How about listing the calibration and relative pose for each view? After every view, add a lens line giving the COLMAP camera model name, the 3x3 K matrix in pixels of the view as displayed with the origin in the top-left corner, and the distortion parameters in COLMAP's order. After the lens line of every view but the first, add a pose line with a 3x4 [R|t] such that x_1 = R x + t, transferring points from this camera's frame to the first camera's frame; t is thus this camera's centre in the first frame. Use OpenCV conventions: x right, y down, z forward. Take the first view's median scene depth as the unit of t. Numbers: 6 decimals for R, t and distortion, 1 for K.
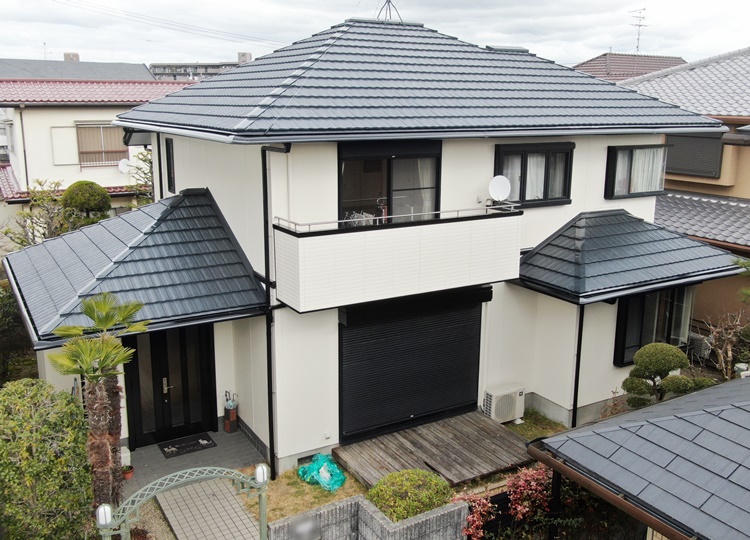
lens RADIAL K [[716.3, 0, 376.7], [0, 716.3, 272.2], [0, 0, 1]] dist [-0.003005, 0.000000]
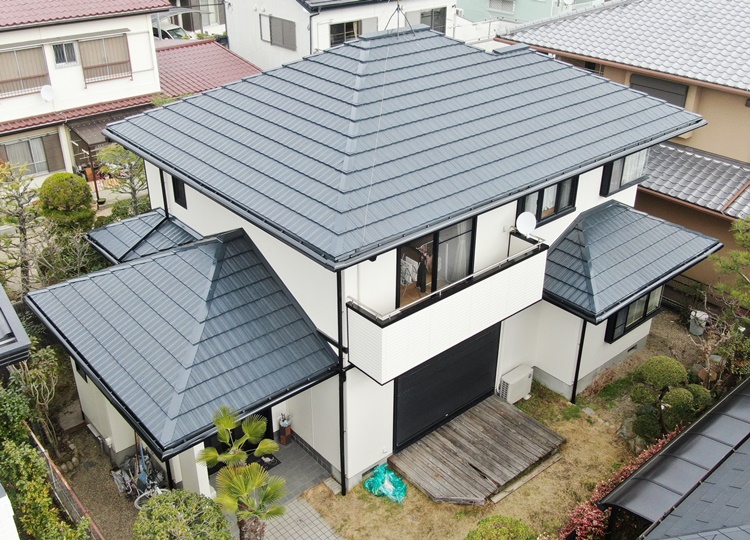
lens RADIAL K [[750.3, 0, 374.9], [0, 750.3, 266.9], [0, 0, 1]] dist [-0.001740, 0.000000]
pose [[0.983985, -0.088606, 0.154666, -0.246268], [0.044604, 0.962489, 0.267628, -0.381486], [-0.172578, -0.256443, 0.951028, -0.068139]]
